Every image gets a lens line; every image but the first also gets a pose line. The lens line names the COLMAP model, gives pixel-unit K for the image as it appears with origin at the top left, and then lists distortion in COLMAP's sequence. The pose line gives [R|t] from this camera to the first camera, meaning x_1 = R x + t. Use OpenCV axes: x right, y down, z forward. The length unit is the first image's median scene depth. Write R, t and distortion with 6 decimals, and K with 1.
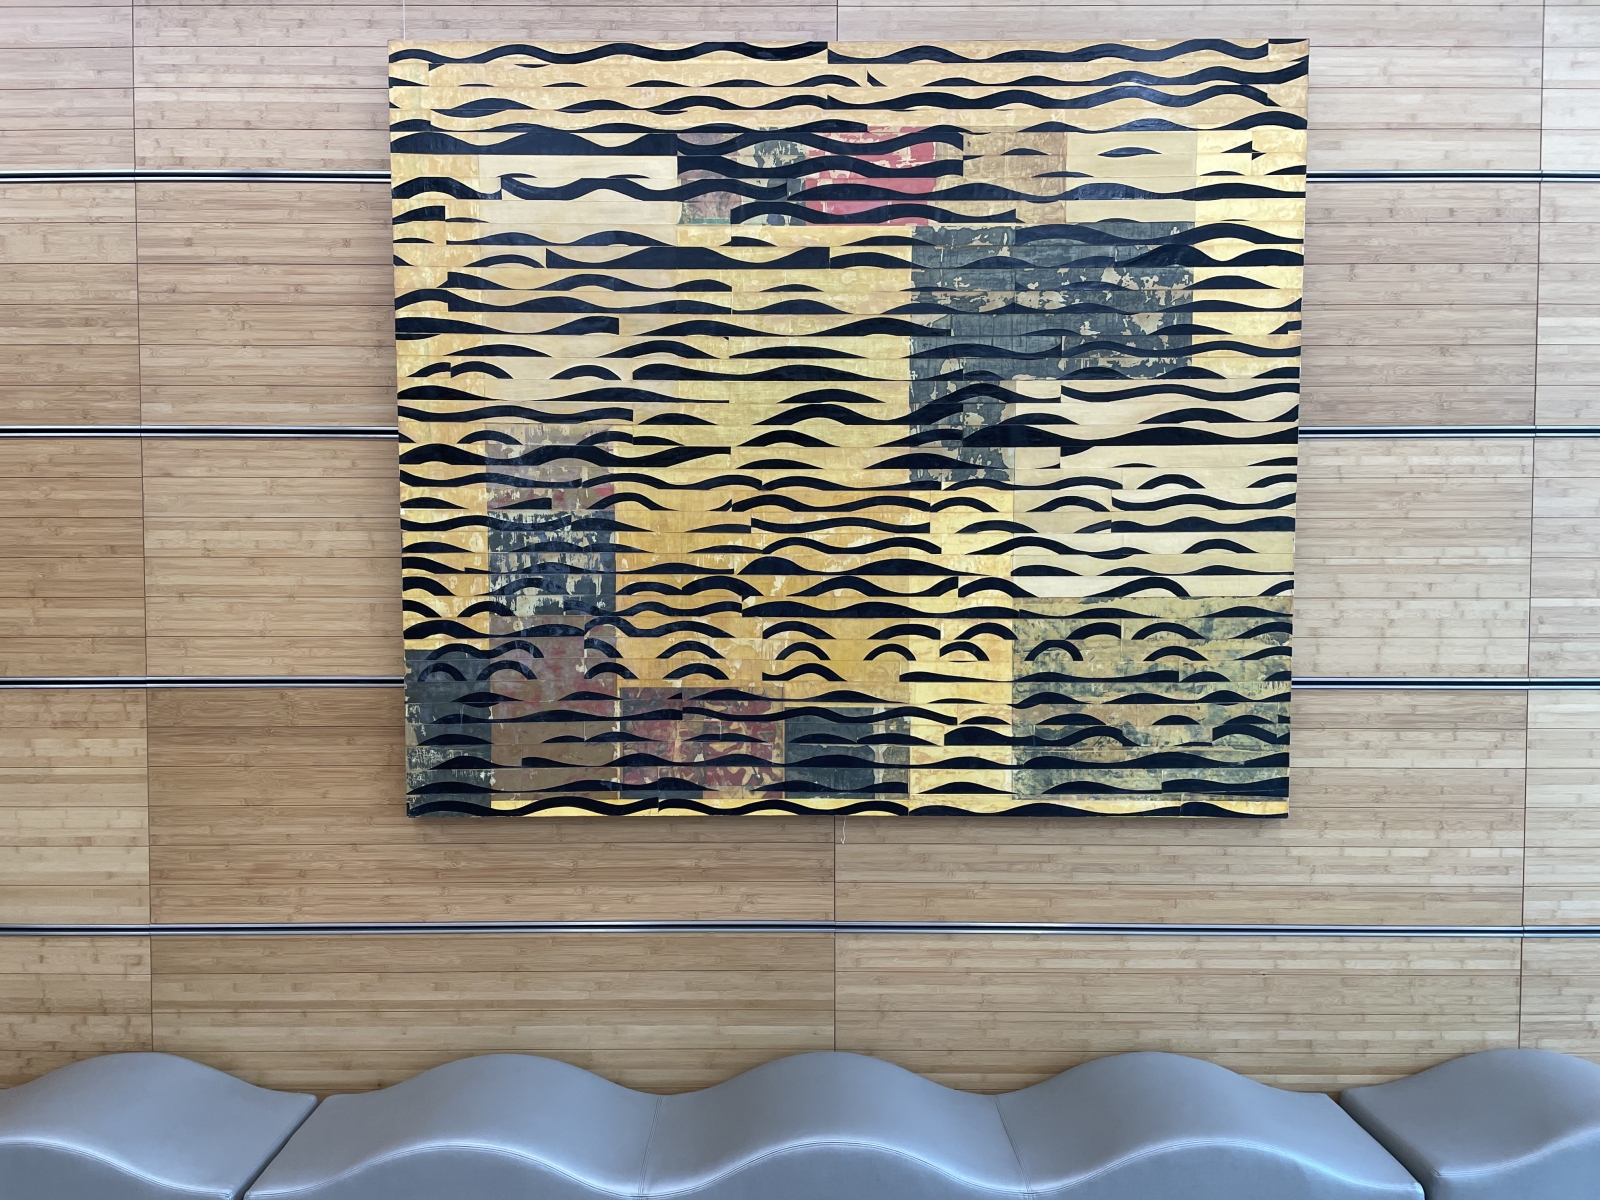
lens RADIAL K [[1217.2, 0, 795.2], [0, 1217.2, 603.5], [0, 0, 1]] dist [0.058222, -0.057197]
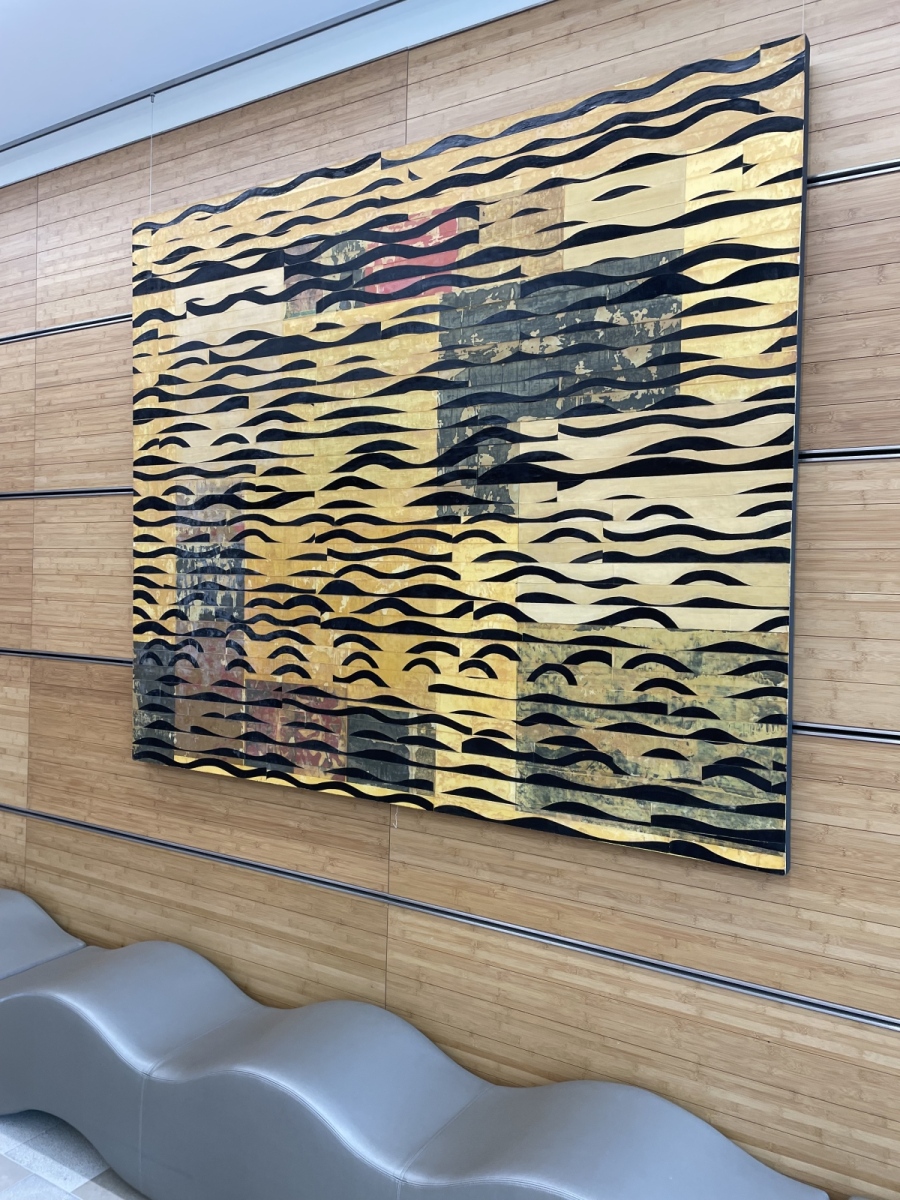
lens RADIAL K [[912.9, 0, 444.6], [0, 912.9, 592.5], [0, 0, 1]] dist [0.058222, -0.057197]
pose [[0.852327, 0.024241, -0.522447, 0.544582], [-0.041865, 0.998882, -0.021953, -0.010534], [0.521331, 0.040583, 0.852389, 0.275333]]
